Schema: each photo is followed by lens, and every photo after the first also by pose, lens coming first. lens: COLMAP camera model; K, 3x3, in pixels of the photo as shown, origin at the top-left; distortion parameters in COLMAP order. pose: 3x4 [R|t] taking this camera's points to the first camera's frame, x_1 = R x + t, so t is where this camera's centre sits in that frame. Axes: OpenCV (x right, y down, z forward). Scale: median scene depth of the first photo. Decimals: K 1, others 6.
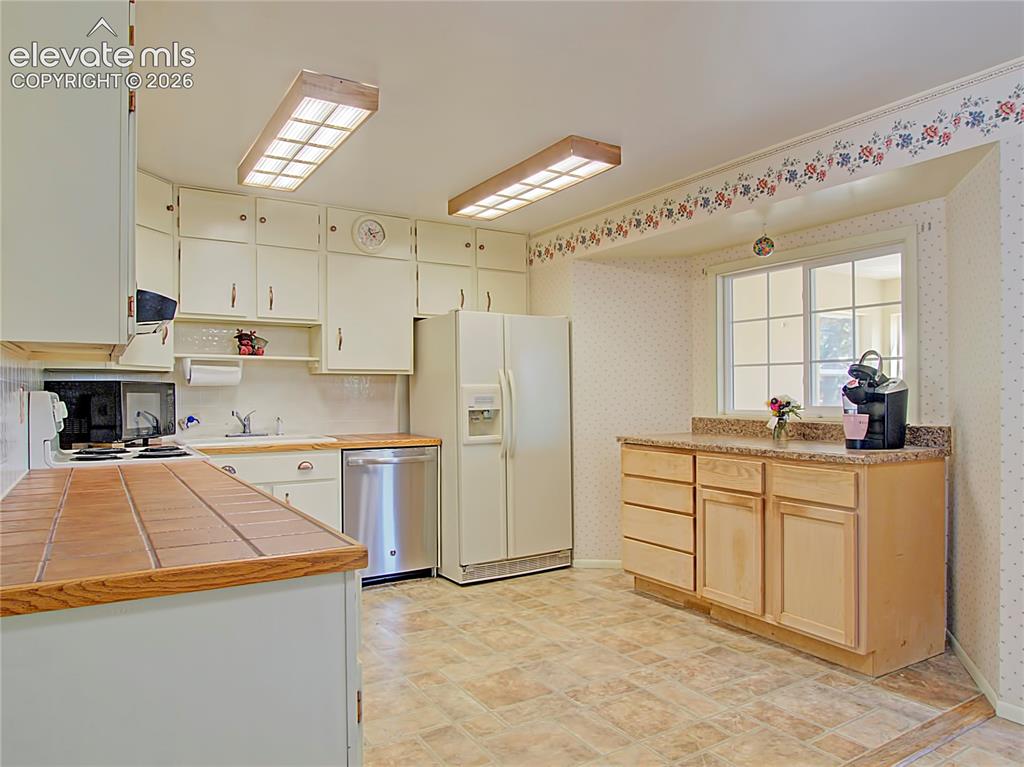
lens RADIAL K [[688.2, 0, 512.0], [0, 688.2, 383.5], [0, 0, 1]] dist [-0.001180, -0.001565]
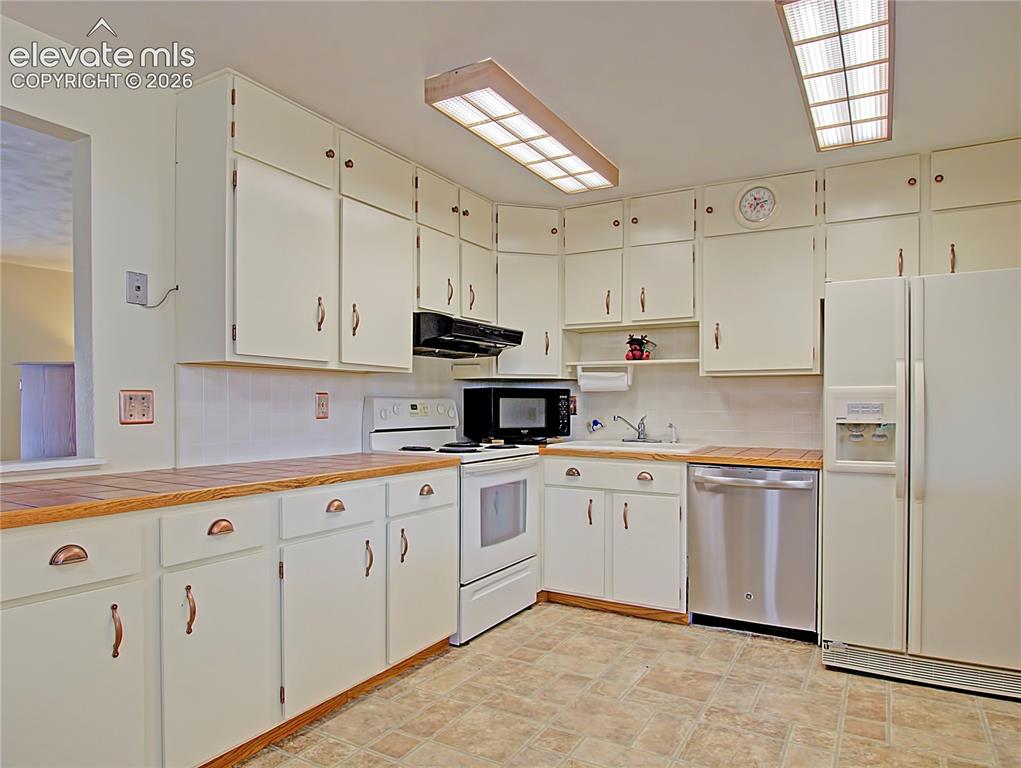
lens RADIAL K [[661.0, 0, 510.7], [0, 661.0, 405.1], [0, 0, 1]] dist [-0.006341, -0.000817]
pose [[0.479315, 0.008560, -0.877601, 0.367524], [0.008994, 0.999852, 0.014665, 0.008056], [0.877597, -0.014922, 0.479167, 0.384643]]
